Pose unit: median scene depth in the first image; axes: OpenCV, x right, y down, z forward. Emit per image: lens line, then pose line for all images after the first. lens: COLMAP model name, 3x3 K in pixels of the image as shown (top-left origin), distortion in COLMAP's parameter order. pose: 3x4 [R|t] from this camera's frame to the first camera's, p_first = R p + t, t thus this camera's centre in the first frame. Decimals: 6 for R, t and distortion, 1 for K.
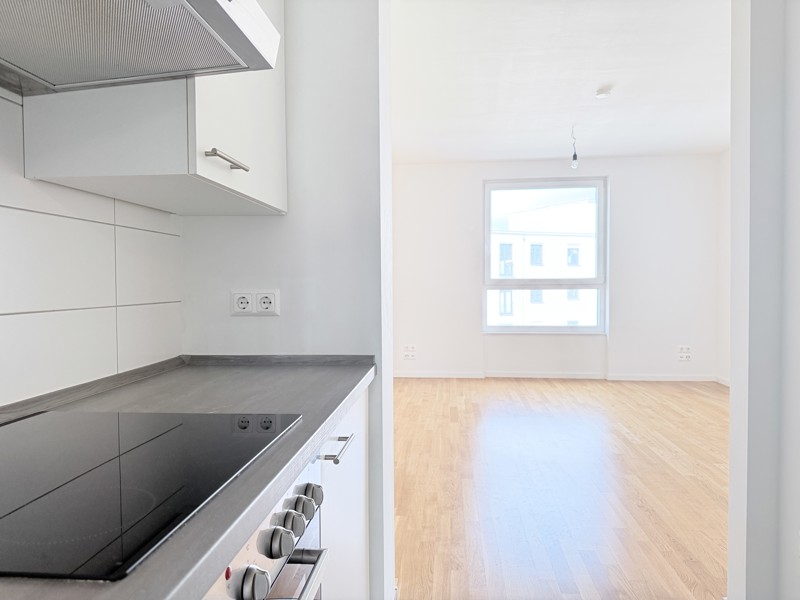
lens RADIAL K [[569.9, 0, 393.8], [0, 569.9, 306.3], [0, 0, 1]] dist [0.037141, -0.030890]
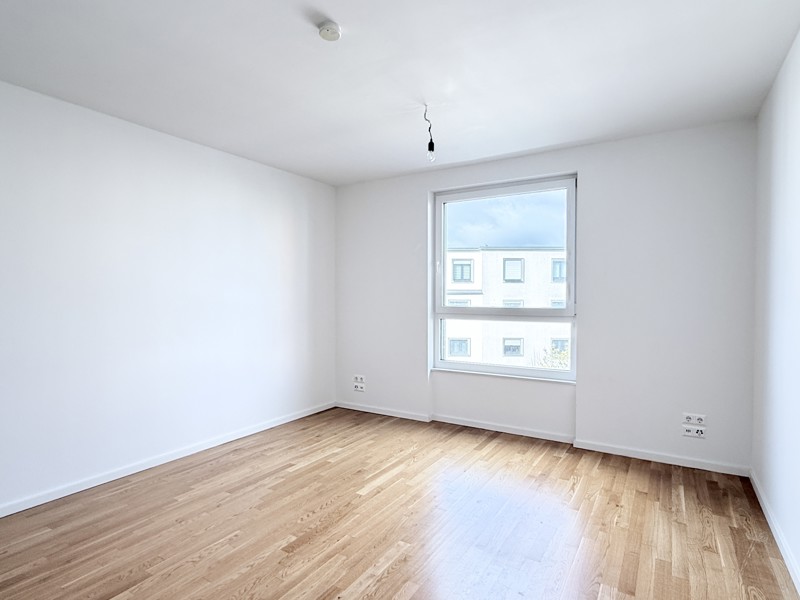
lens RADIAL K [[450.2, 0, 393.7], [0, 450.2, 303.1], [0, 0, 1]] dist [0.006036, 0.001464]
pose [[0.900351, 0.015201, -0.434899, 0.404673], [-0.025641, 0.999506, -0.018148, -0.039232], [0.434409, 0.027491, 0.900296, 0.364118]]
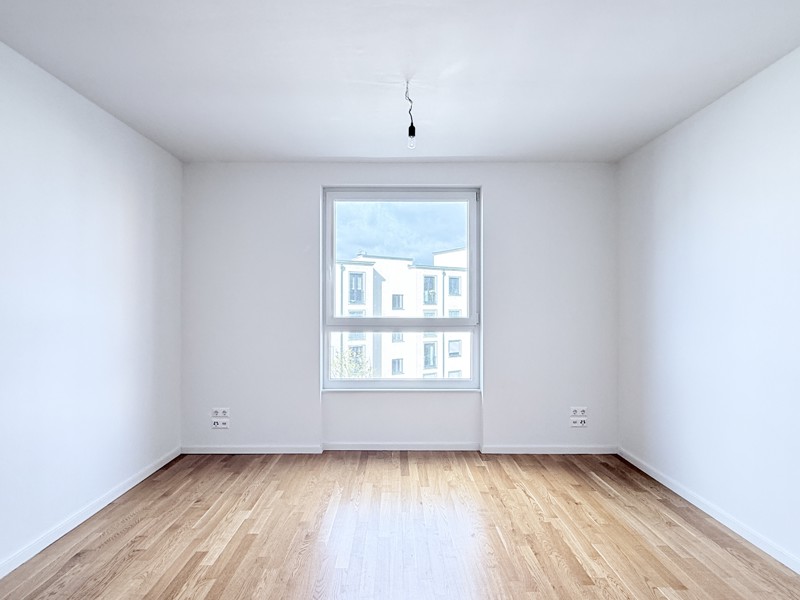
lens RADIAL K [[450.2, 0, 402.5], [0, 450.2, 302.3], [0, 0, 1]] dist [0.006036, 0.001464]
pose [[0.993189, 0.009429, 0.116135, 0.193522], [-0.003457, 0.998666, -0.051518, -0.038378], [-0.116466, 0.050766, 0.991896, 0.405781]]
